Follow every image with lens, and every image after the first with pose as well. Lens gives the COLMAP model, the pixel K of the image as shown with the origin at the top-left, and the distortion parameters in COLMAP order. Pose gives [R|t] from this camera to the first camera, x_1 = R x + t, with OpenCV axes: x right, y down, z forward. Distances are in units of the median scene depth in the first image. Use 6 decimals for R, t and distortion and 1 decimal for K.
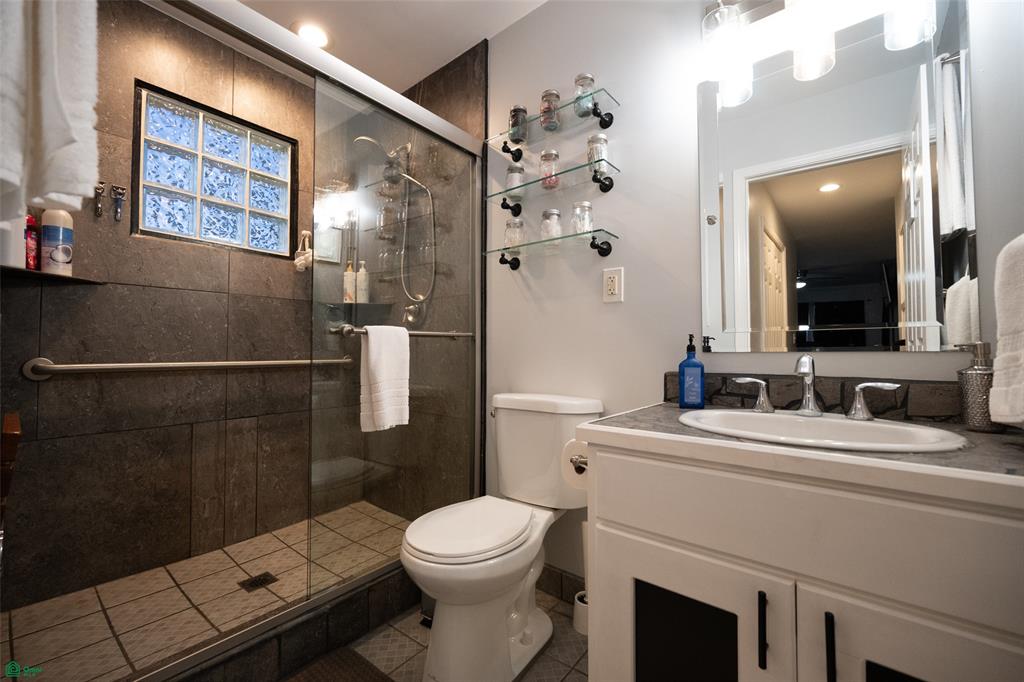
lens RADIAL K [[402.3, 0, 509.3], [0, 402.3, 340.9], [0, 0, 1]] dist [-0.010254, -0.000074]
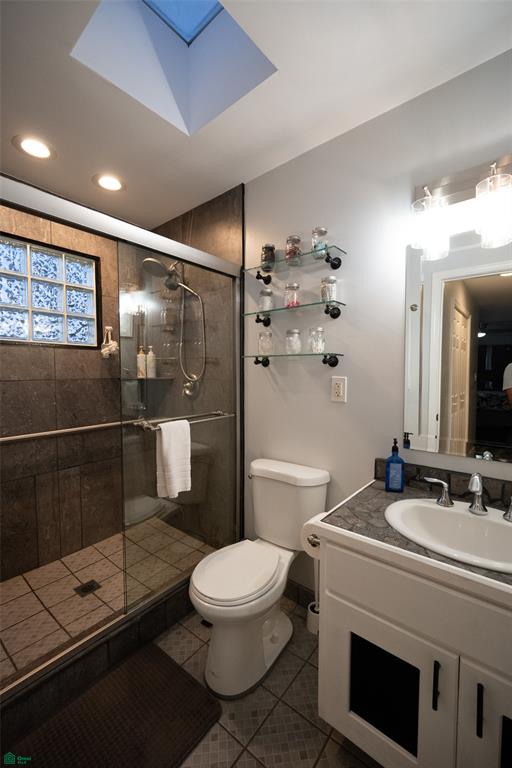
lens RADIAL K [[301.7, 0, 252.4], [0, 301.7, 400.9], [0, 0, 1]] dist [-0.010254, -0.000074]
pose [[0.999854, -0.001447, -0.017048, -0.015451], [0.002693, 0.997309, 0.073260, -0.163598], [0.016896, -0.073295, 0.997167, -0.022420]]
